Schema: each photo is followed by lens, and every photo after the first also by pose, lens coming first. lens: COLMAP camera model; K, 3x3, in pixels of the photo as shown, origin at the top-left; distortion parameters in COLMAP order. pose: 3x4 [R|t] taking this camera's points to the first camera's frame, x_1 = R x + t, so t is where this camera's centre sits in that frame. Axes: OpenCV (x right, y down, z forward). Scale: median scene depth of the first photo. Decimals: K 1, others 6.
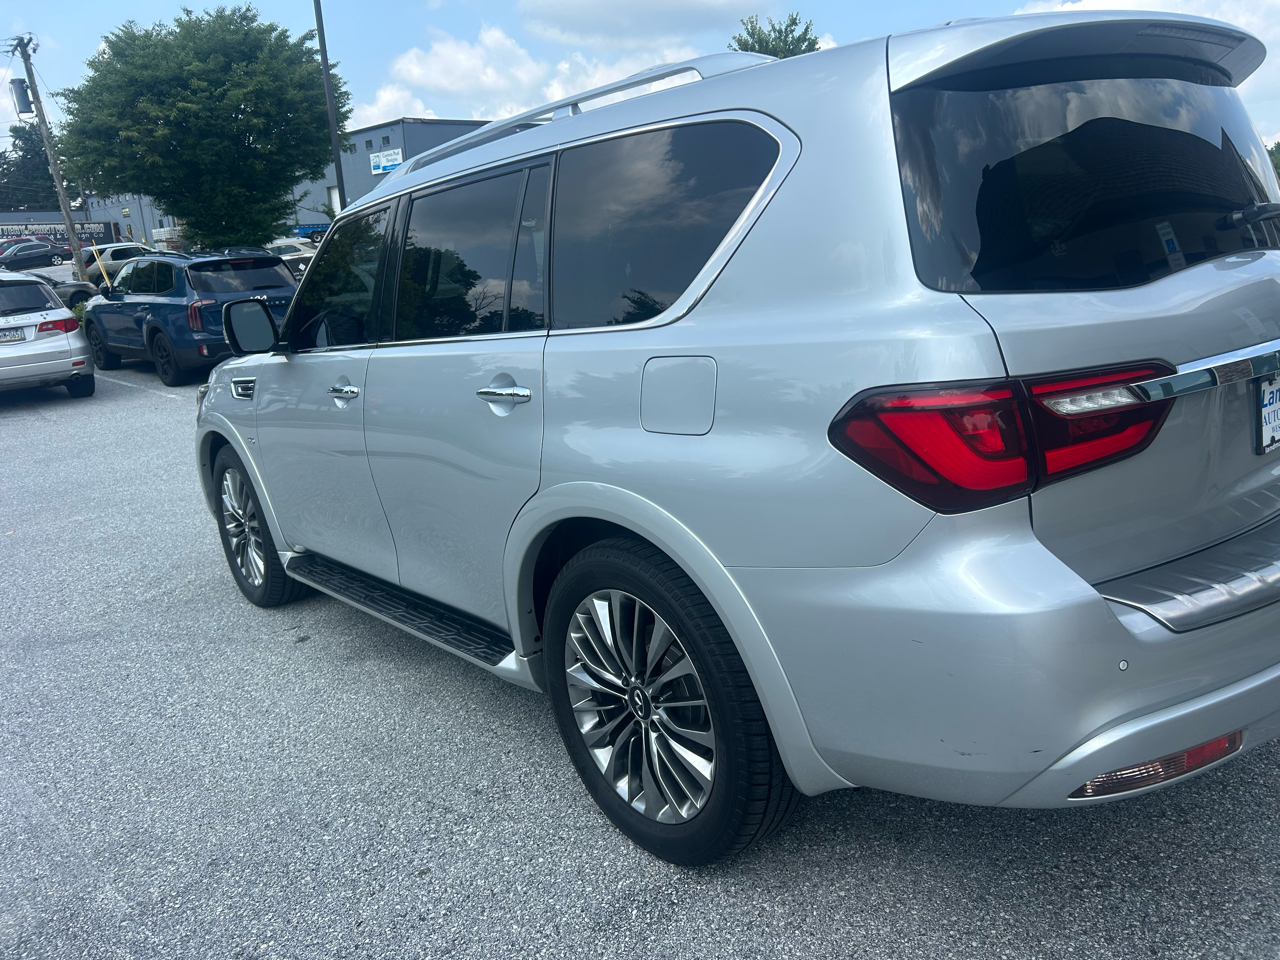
lens RADIAL K [[942.7, 0, 636.4], [0, 942.7, 482.2], [0, 0, 1]] dist [0.004716, 0.007730]
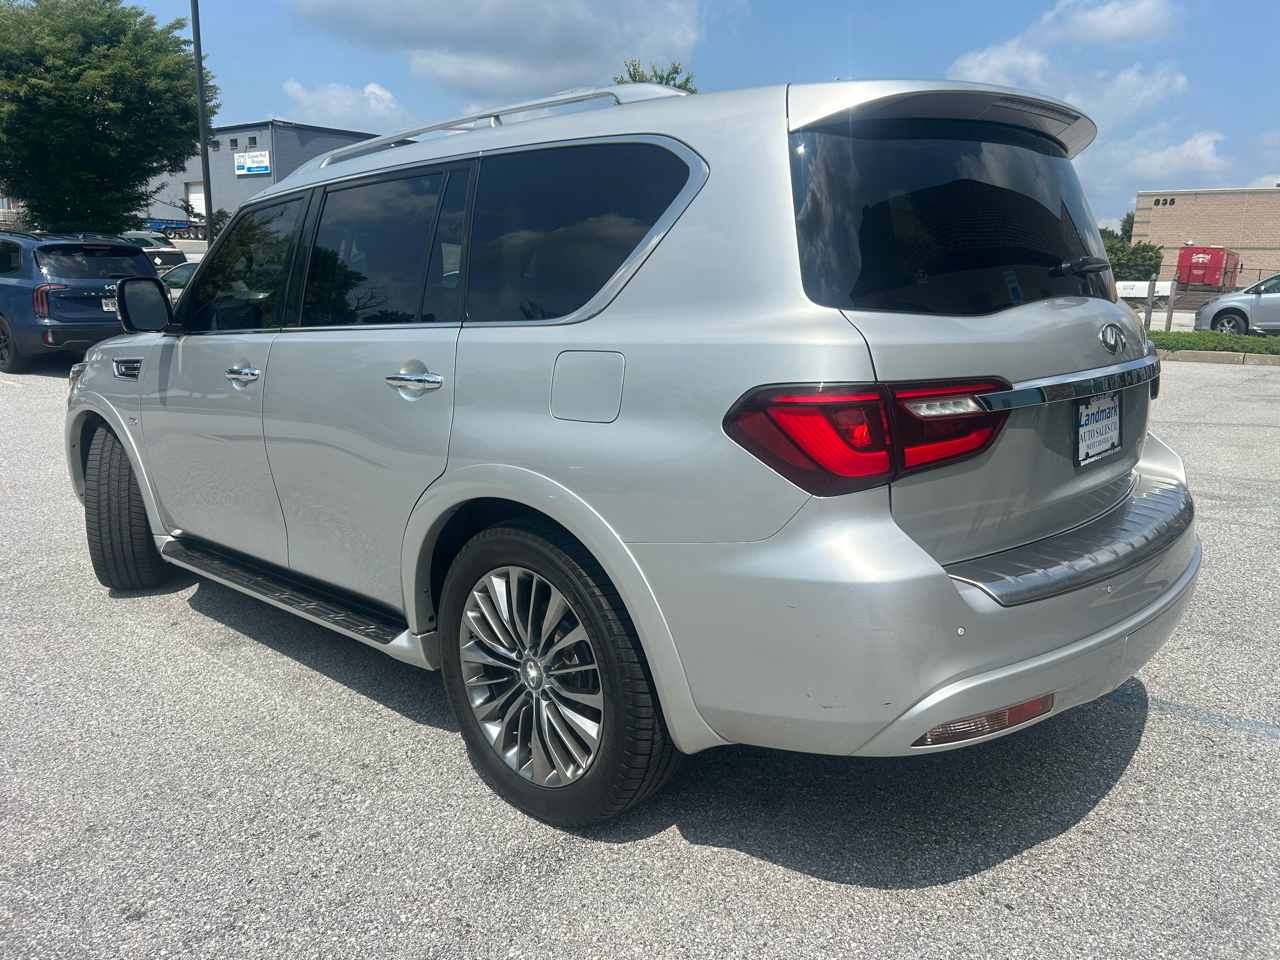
lens RADIAL K [[954.5, 0, 636.5], [0, 954.5, 470.5], [0, 0, 1]] dist [0.051101, -0.062720]
pose [[0.987407, 0.051814, 0.149478, -0.055212], [-0.044203, 0.997573, -0.053803, 0.058591], [-0.151903, 0.046518, 0.987300, -0.092417]]
